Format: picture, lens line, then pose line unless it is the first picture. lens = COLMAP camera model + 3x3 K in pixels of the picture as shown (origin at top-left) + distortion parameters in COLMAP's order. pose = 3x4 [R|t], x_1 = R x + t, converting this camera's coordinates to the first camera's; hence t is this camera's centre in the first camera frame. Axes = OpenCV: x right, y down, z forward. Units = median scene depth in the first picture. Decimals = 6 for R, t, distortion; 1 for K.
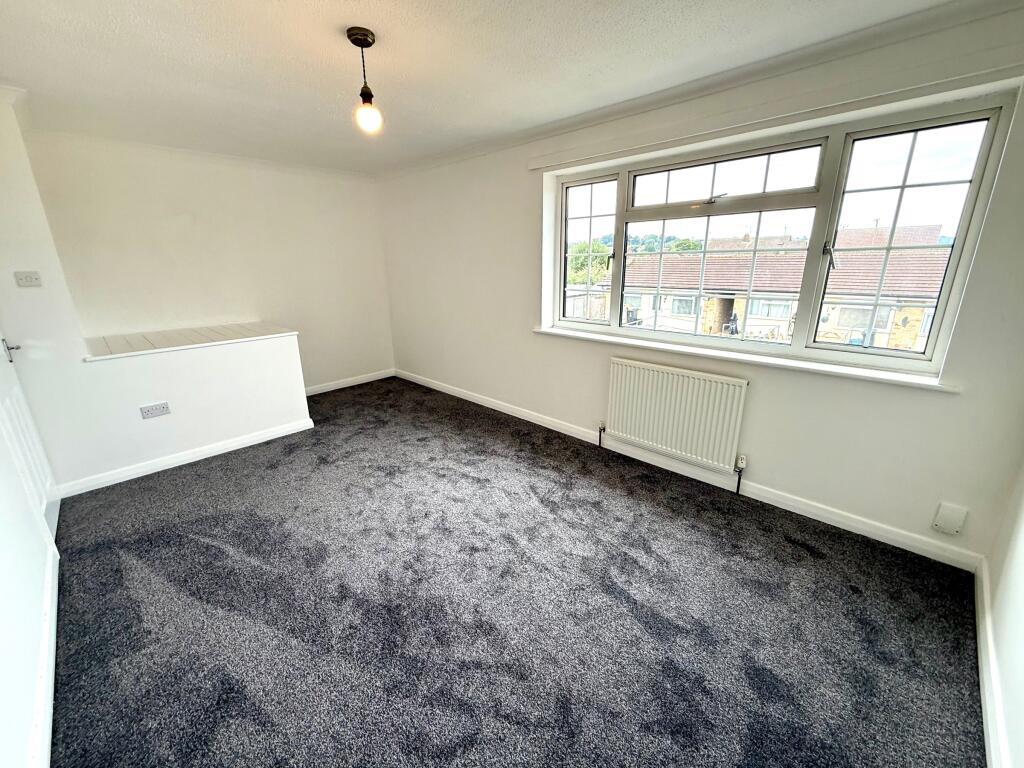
lens RADIAL K [[409.6, 0, 511.0], [0, 409.6, 381.4], [0, 0, 1]] dist [-0.000177, -0.000018]
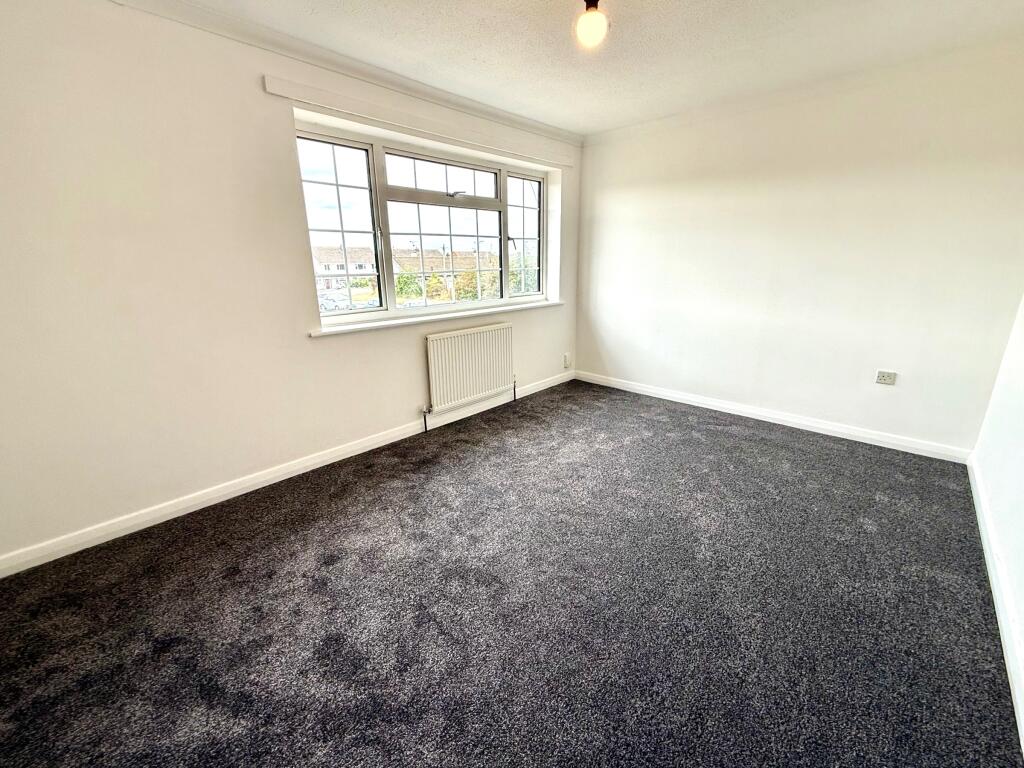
lens RADIAL K [[431.1, 0, 515.7], [0, 431.1, 382.7], [0, 0, 1]] dist [0.001351, 0.000161]
pose [[-0.027803, -0.291960, 0.956026, -0.875358], [0.262872, 0.920598, 0.288786, -0.221954], [-0.964430, 0.259341, 0.051153, 0.820551]]
